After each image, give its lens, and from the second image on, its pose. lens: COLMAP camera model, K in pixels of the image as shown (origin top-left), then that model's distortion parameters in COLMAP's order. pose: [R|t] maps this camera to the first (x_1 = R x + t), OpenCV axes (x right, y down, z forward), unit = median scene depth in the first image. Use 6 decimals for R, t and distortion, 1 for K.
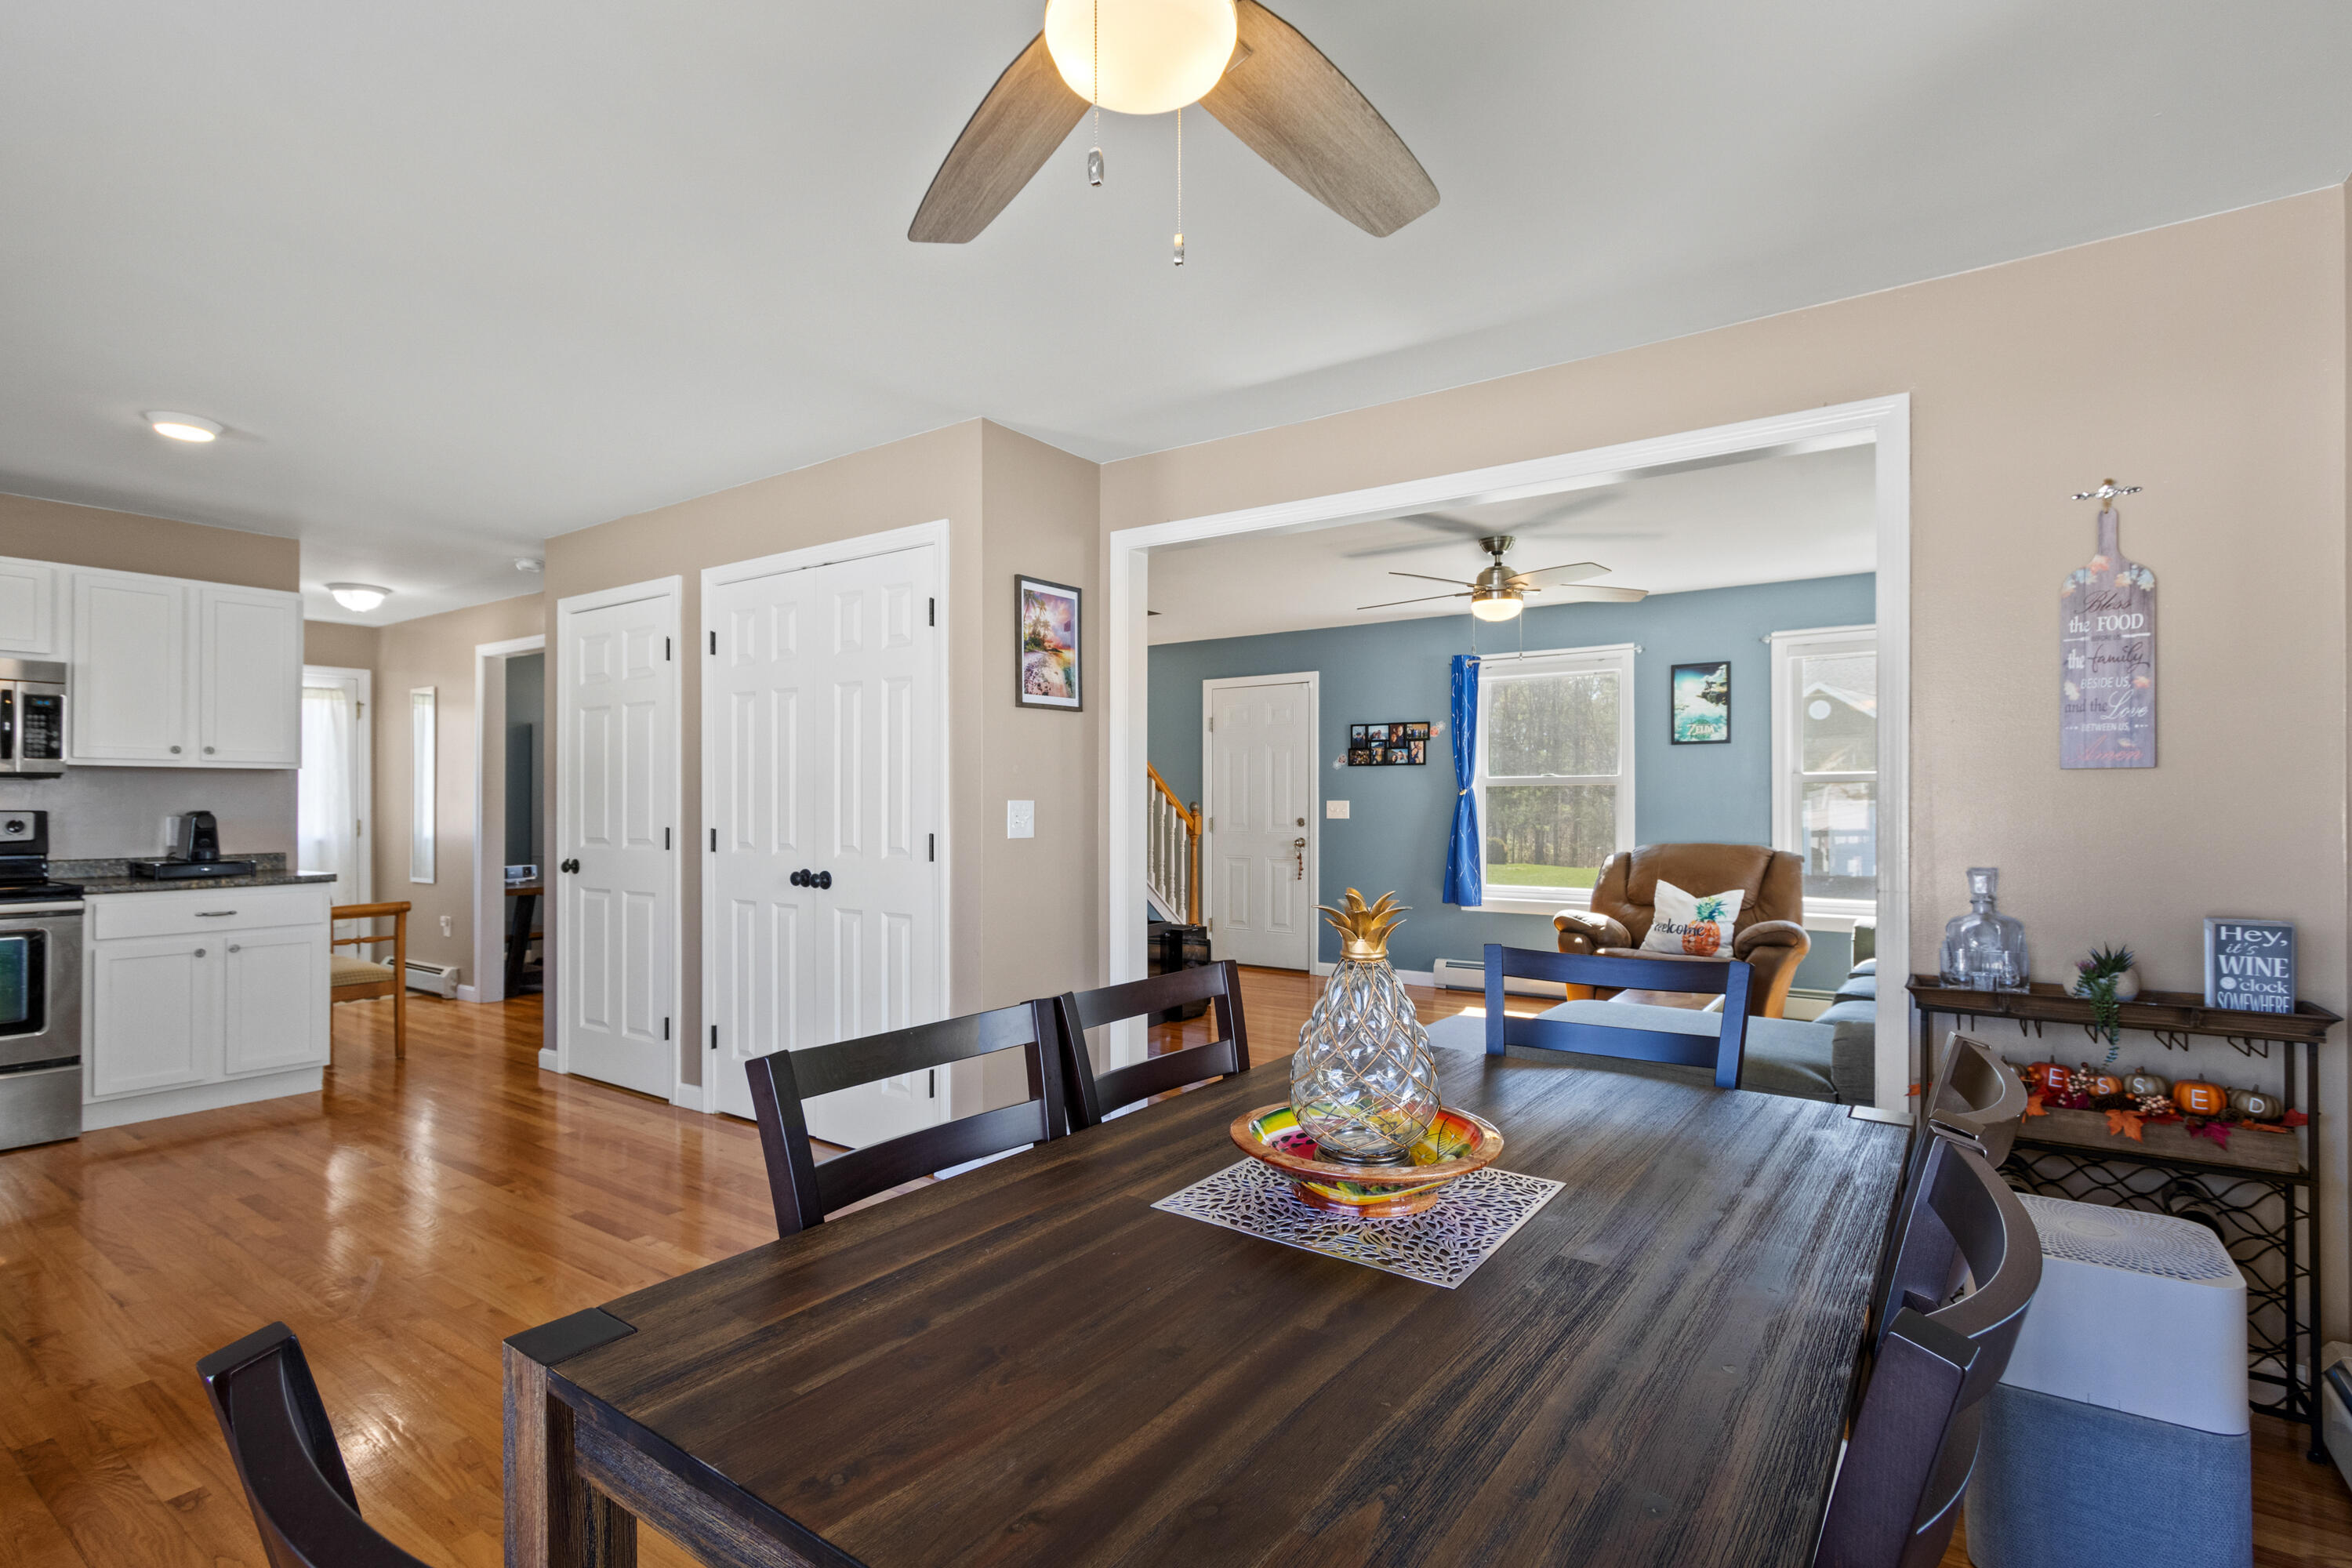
lens RADIAL K [[1132.4, 0, 1165.5], [0, 1132.4, 792.8], [0, 0, 1]] dist [0.005502, -0.002564]
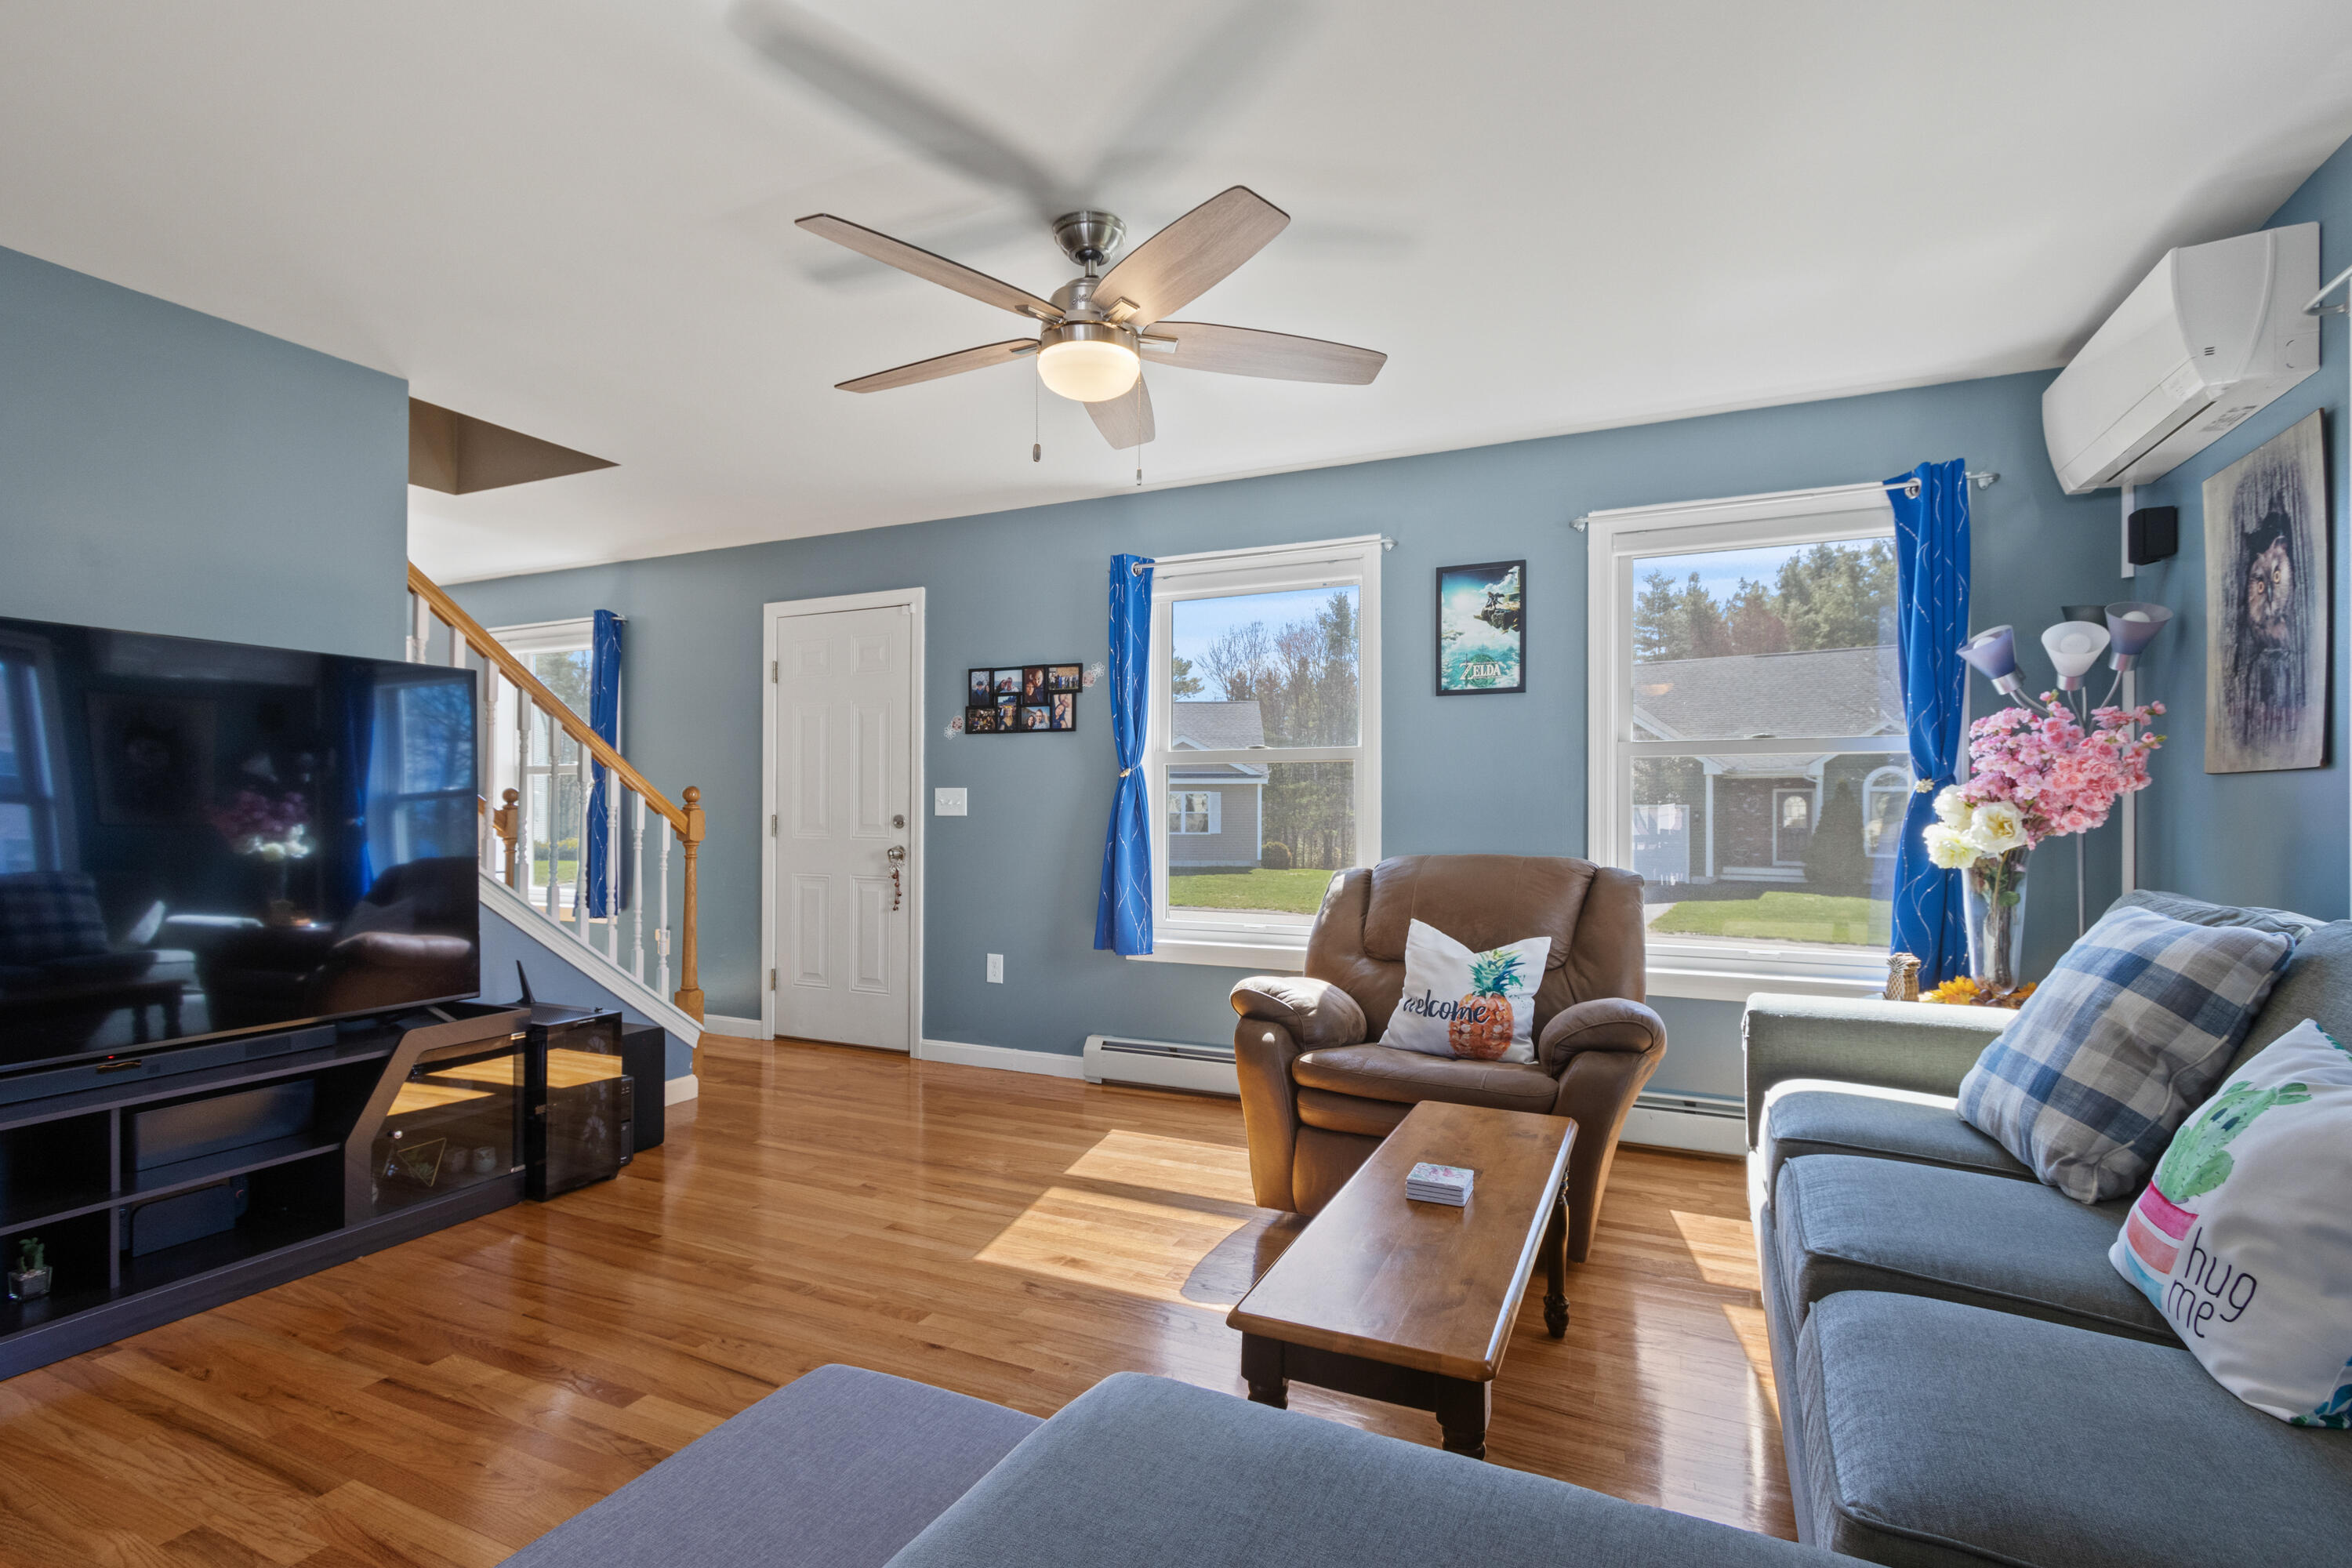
lens RADIAL K [[1132.4, 0, 1175.5], [0, 1132.4, 798.0], [0, 0, 1]] dist [0.005502, -0.002564]
pose [[0.983139, 0.005264, 0.182785, 0.206623], [-0.005301, 0.999986, -0.000288, 0.015691], [-0.182784, -0.000686, 0.983153, 0.445882]]
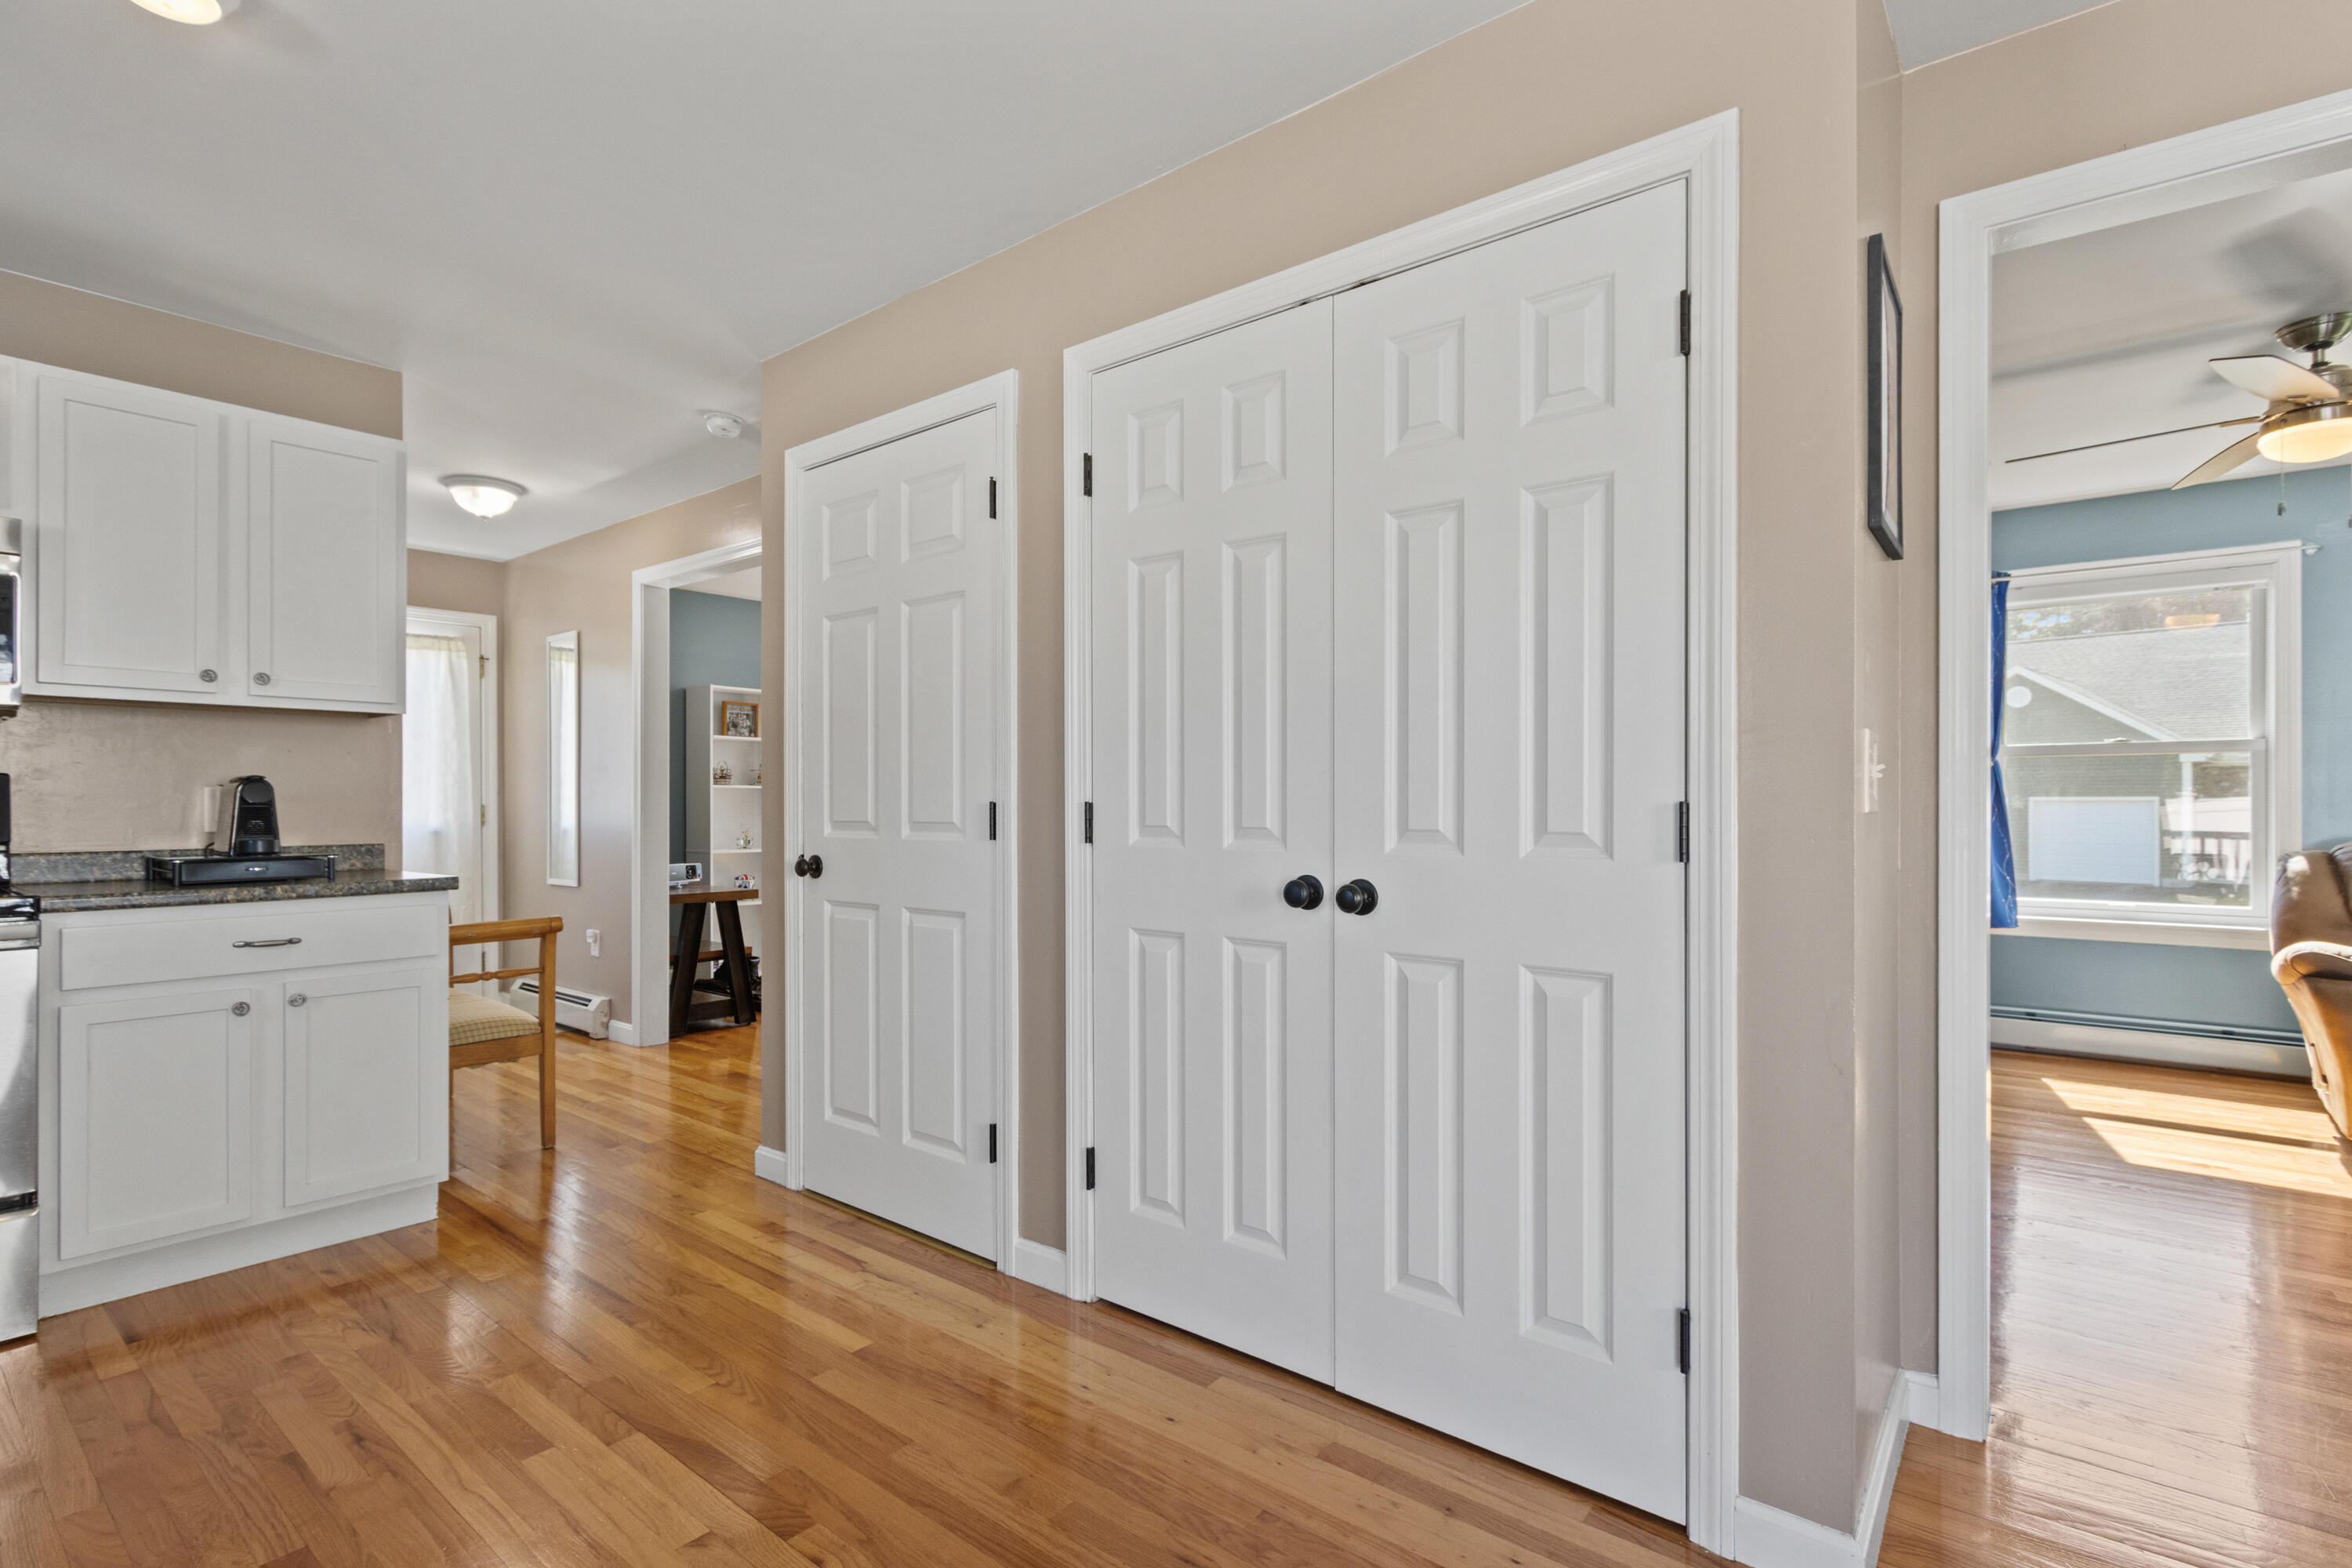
lens RADIAL K [[1132.4, 0, 1169.7], [0, 1132.4, 802.4], [0, 0, 1]] dist [0.005502, -0.002564]
pose [[0.997595, 0.000751, -0.069303, -0.226218], [-0.000108, 0.999957, 0.009275, 0.018768], [0.069307, -0.009245, 0.997553, 0.309357]]
